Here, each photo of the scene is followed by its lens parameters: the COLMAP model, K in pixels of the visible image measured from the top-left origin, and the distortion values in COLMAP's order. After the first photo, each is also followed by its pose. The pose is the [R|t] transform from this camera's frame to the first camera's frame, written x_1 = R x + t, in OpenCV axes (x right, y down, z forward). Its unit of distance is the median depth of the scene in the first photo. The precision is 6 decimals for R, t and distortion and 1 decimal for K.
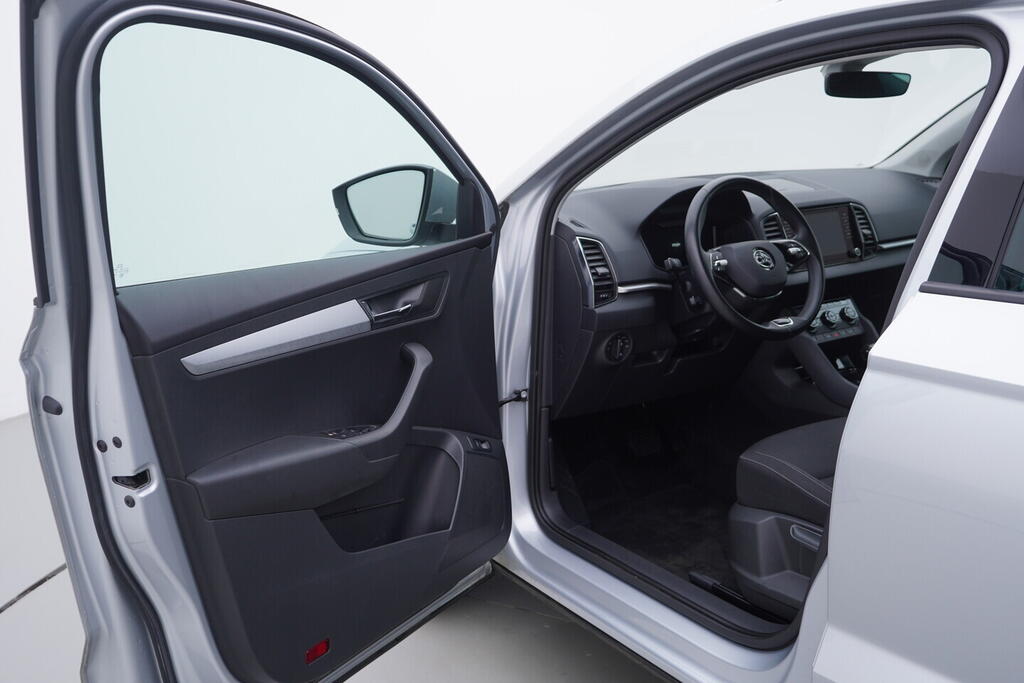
lens RADIAL K [[1091.6, 0, 512.0], [0, 1091.6, 341.5], [0, 0, 1]] dist [0.000843, -0.002927]
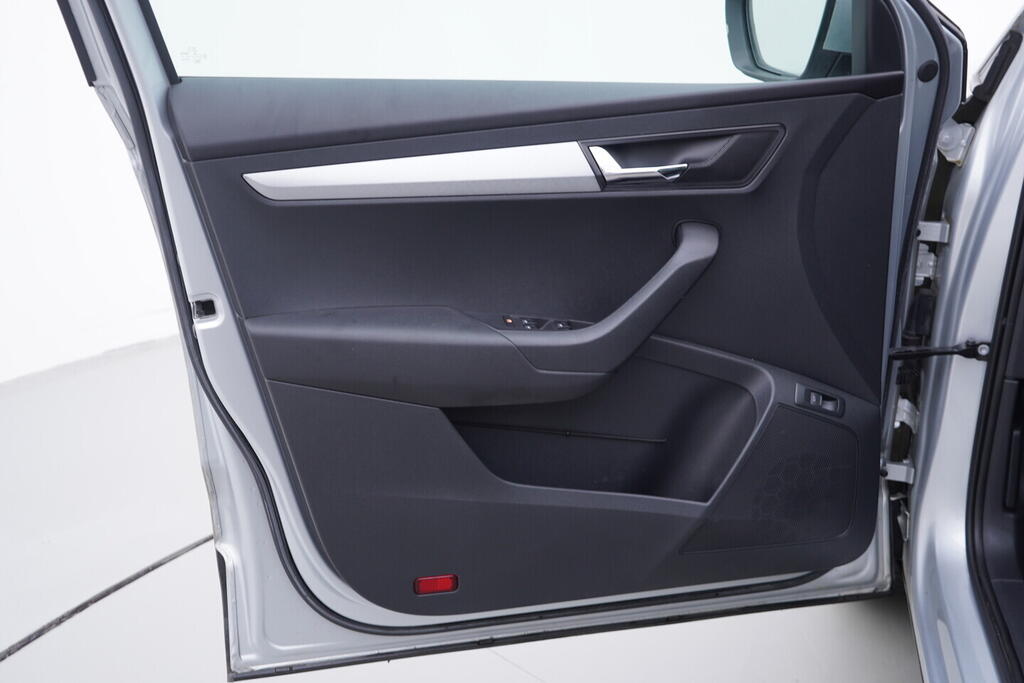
lens RADIAL K [[1091.6, 0, 512.0], [0, 1091.6, 341.5], [0, 0, 1]] dist [0.000843, -0.002927]
pose [[0.665007, 0.262776, -0.699081, 0.307550], [-0.164124, 0.964593, 0.206455, -0.046613], [0.728580, -0.022558, 0.684589, 0.436266]]
